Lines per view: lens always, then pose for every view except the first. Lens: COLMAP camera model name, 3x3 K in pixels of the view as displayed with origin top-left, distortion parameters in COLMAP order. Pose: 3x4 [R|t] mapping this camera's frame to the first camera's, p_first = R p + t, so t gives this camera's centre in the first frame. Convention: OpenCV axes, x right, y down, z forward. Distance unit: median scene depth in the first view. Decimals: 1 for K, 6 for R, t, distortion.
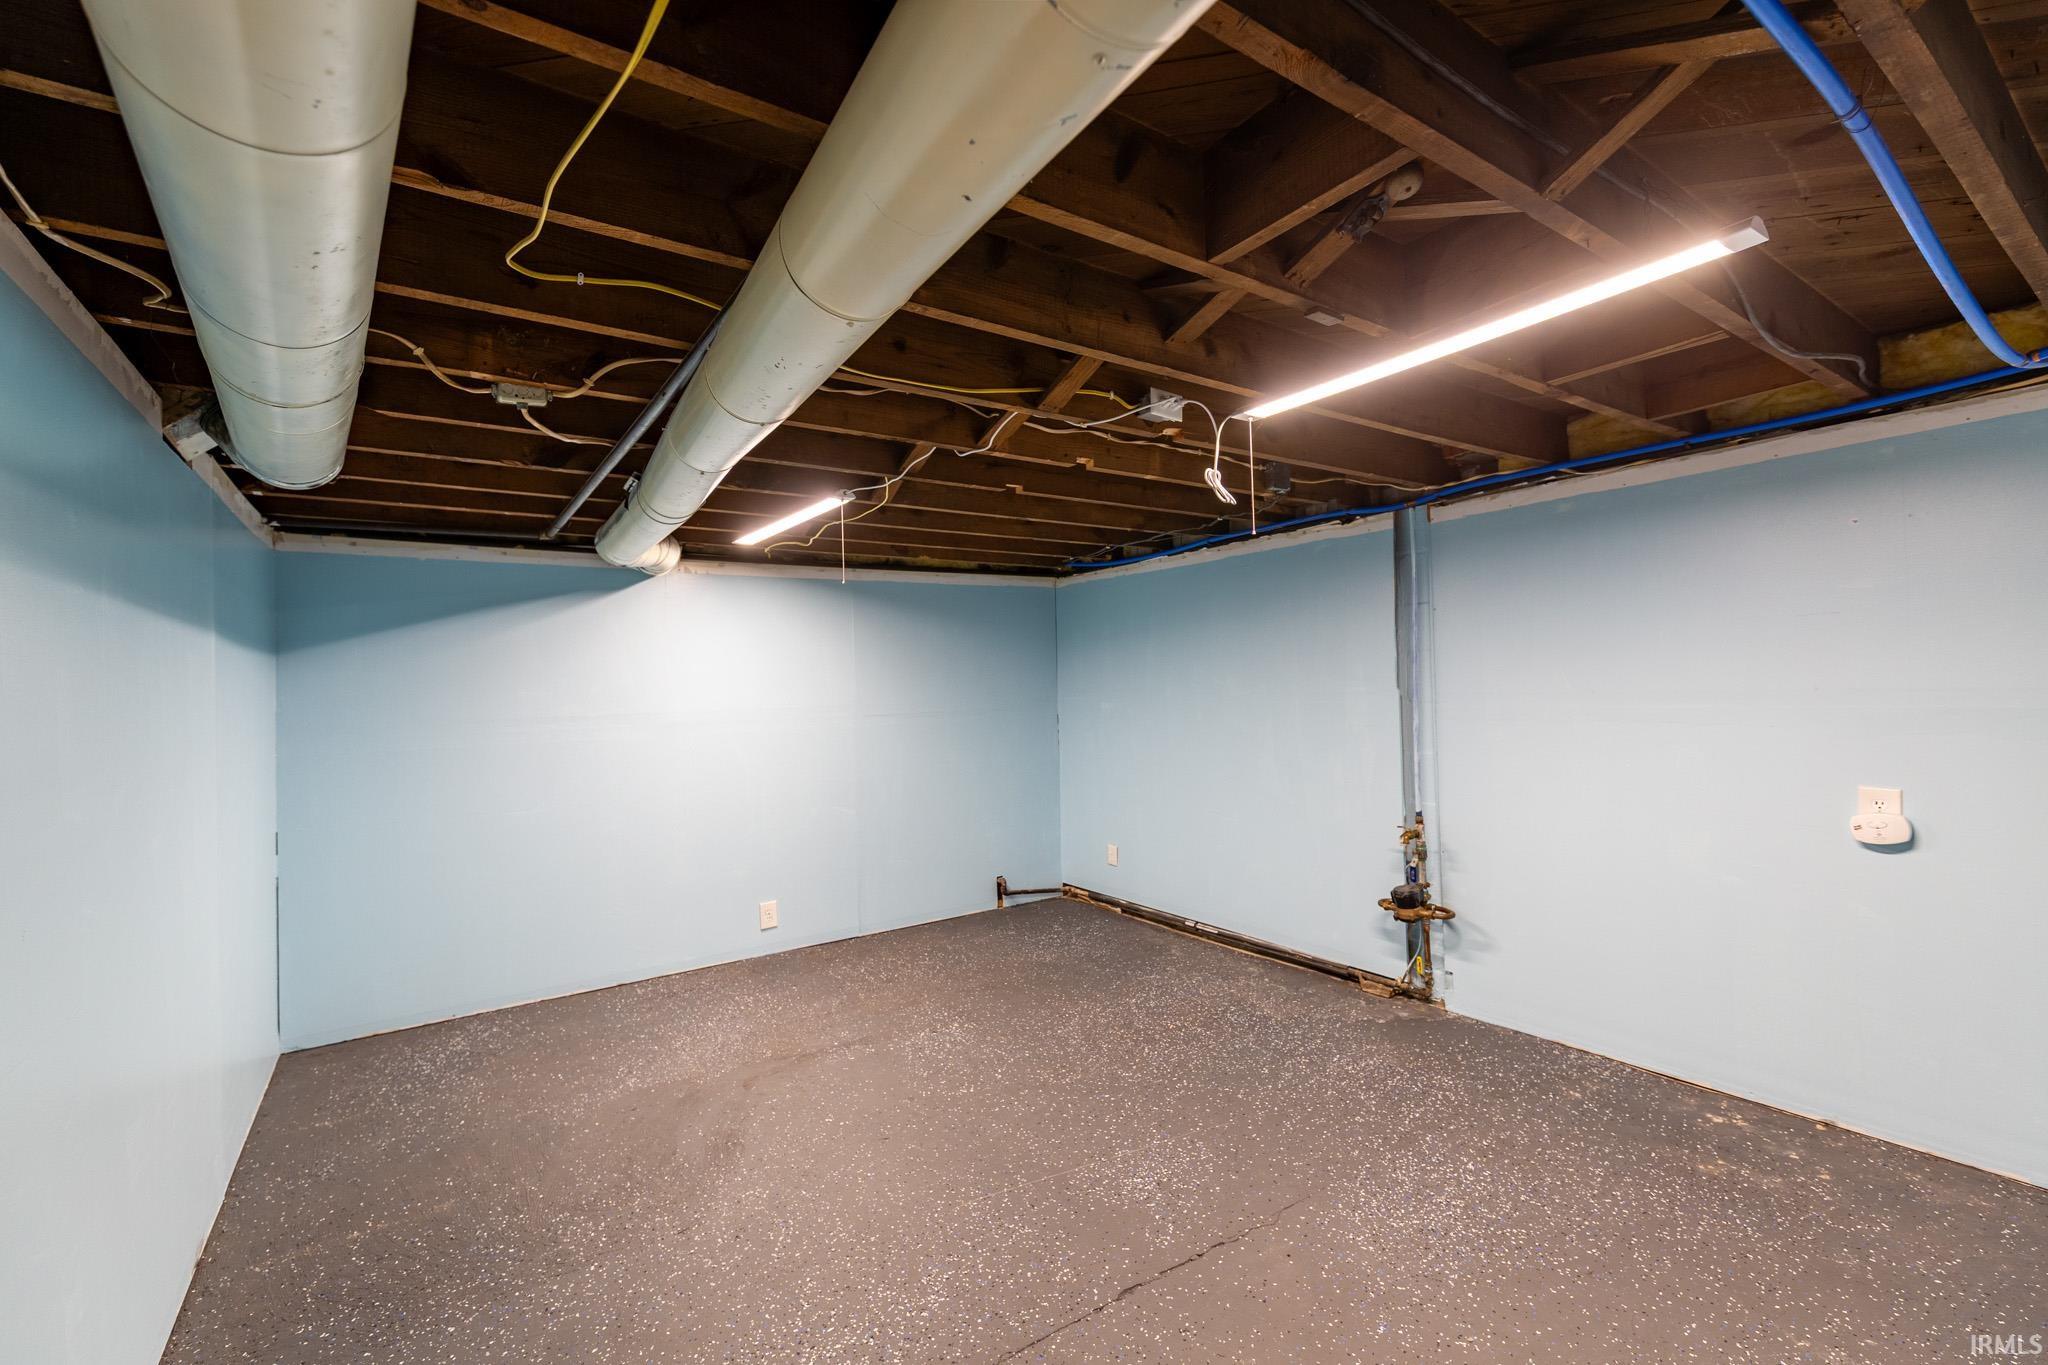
lens RADIAL K [[876.5, 0, 1025.5], [0, 876.5, 671.8], [0, 0, 1]] dist [0.002926, -0.000733]
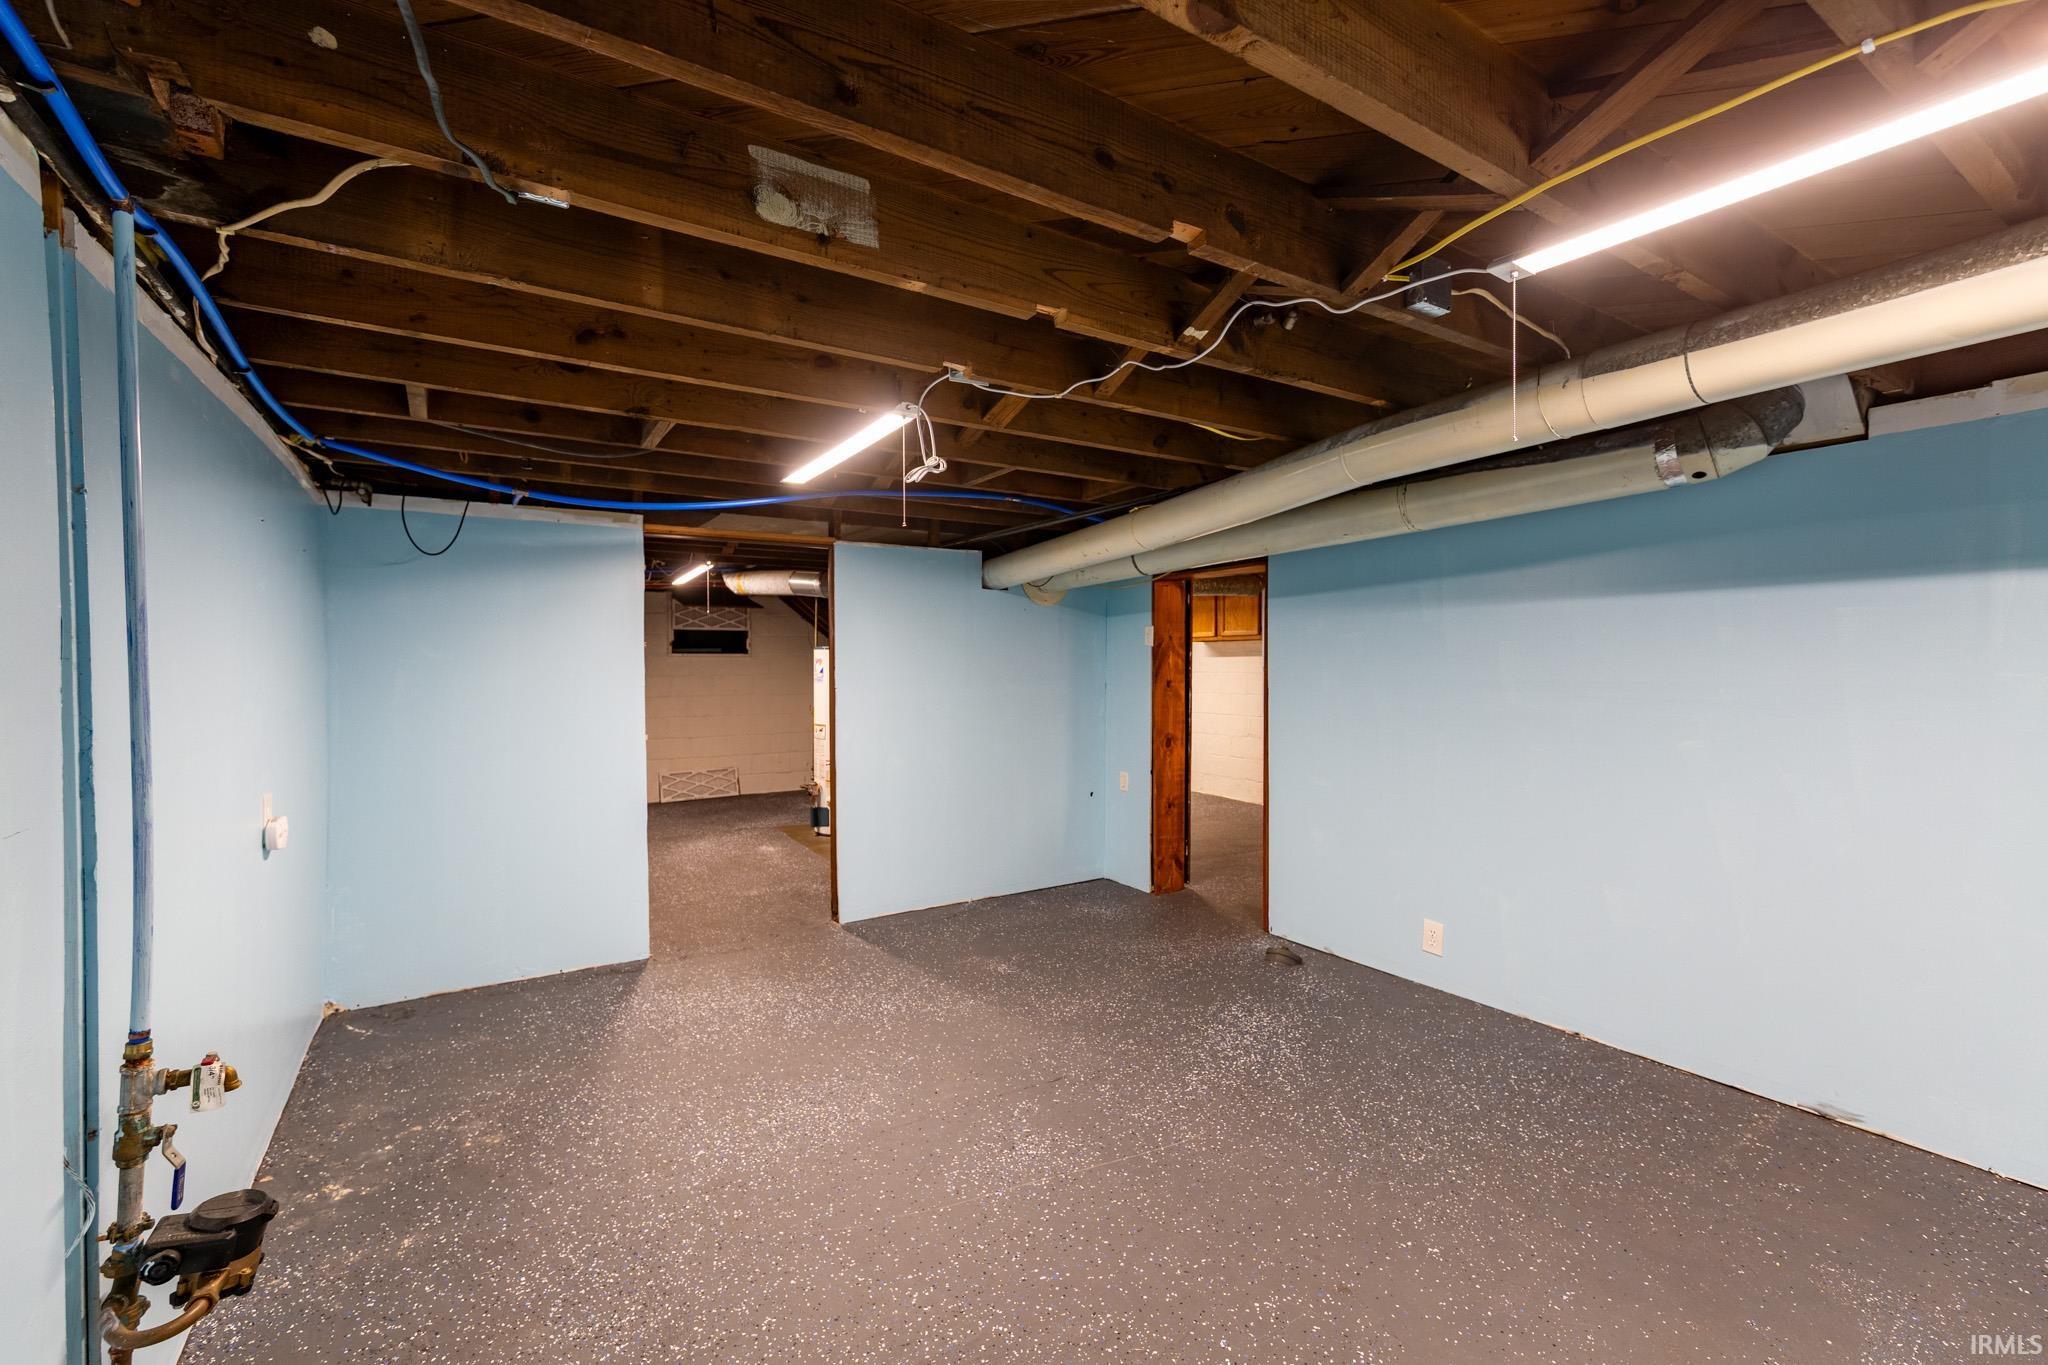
lens RADIAL K [[876.5, 0, 1025.5], [0, 876.5, 671.8], [0, 0, 1]] dist [0.002926, -0.000733]
pose [[-0.998702, 0.035524, 0.036513, 0.076224], [0.035030, 0.999287, -0.014080, 0.038377], [-0.036987, -0.012783, -0.999234, 1.948356]]
